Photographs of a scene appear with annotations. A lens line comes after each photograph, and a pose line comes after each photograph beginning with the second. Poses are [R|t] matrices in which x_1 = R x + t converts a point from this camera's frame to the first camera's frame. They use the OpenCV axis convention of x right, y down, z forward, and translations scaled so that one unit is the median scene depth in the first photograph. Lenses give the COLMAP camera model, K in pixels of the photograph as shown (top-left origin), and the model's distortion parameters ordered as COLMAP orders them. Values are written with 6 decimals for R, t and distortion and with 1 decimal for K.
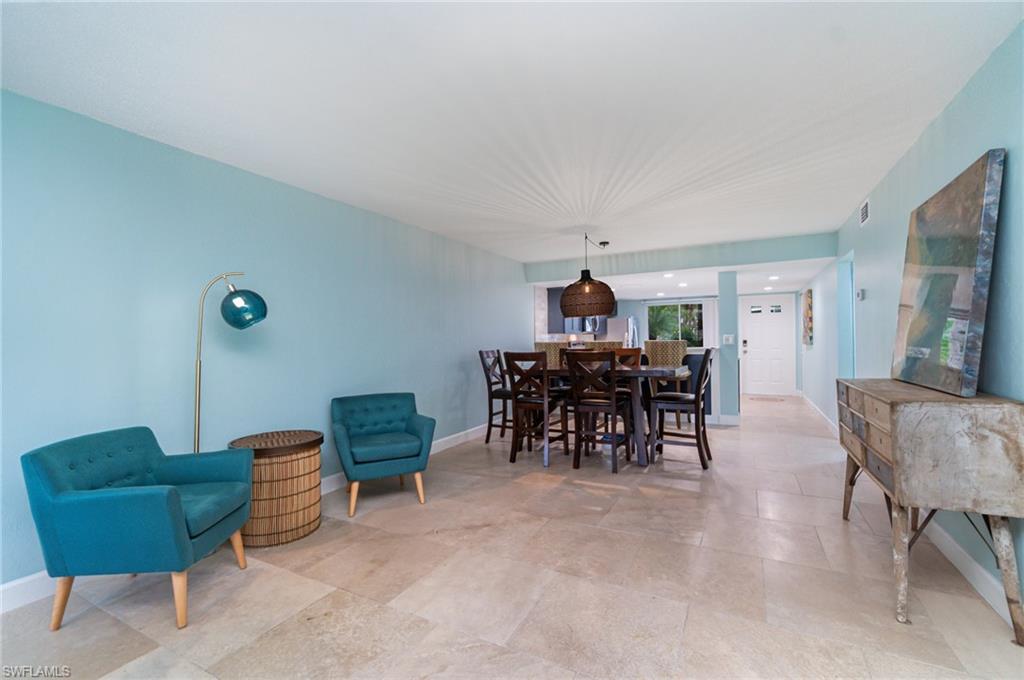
lens RADIAL K [[443.8, 0, 504.5], [0, 443.8, 338.4], [0, 0, 1]] dist [-0.010630, 0.003238]
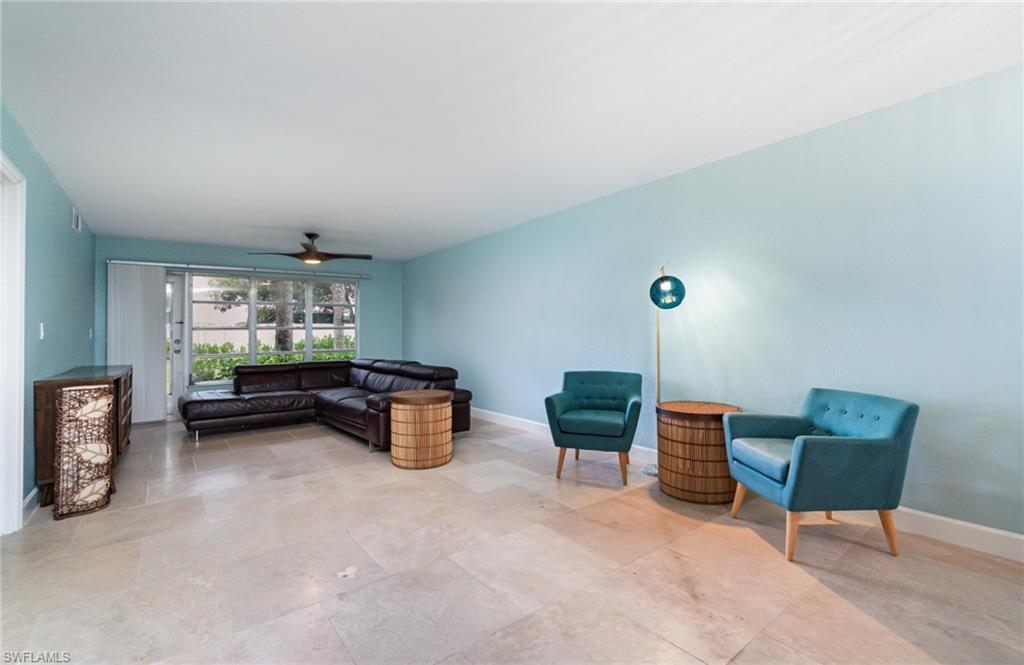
lens RADIAL K [[445.2, 0, 508.0], [0, 445.2, 324.8], [0, 0, 1]] dist [0.000457, 0.000486]
pose [[-0.403838, 0.004394, -0.914820, 0.387029], [0.022475, 0.999734, -0.005119, 0.013005], [0.914554, -0.022628, -0.403830, 0.594397]]
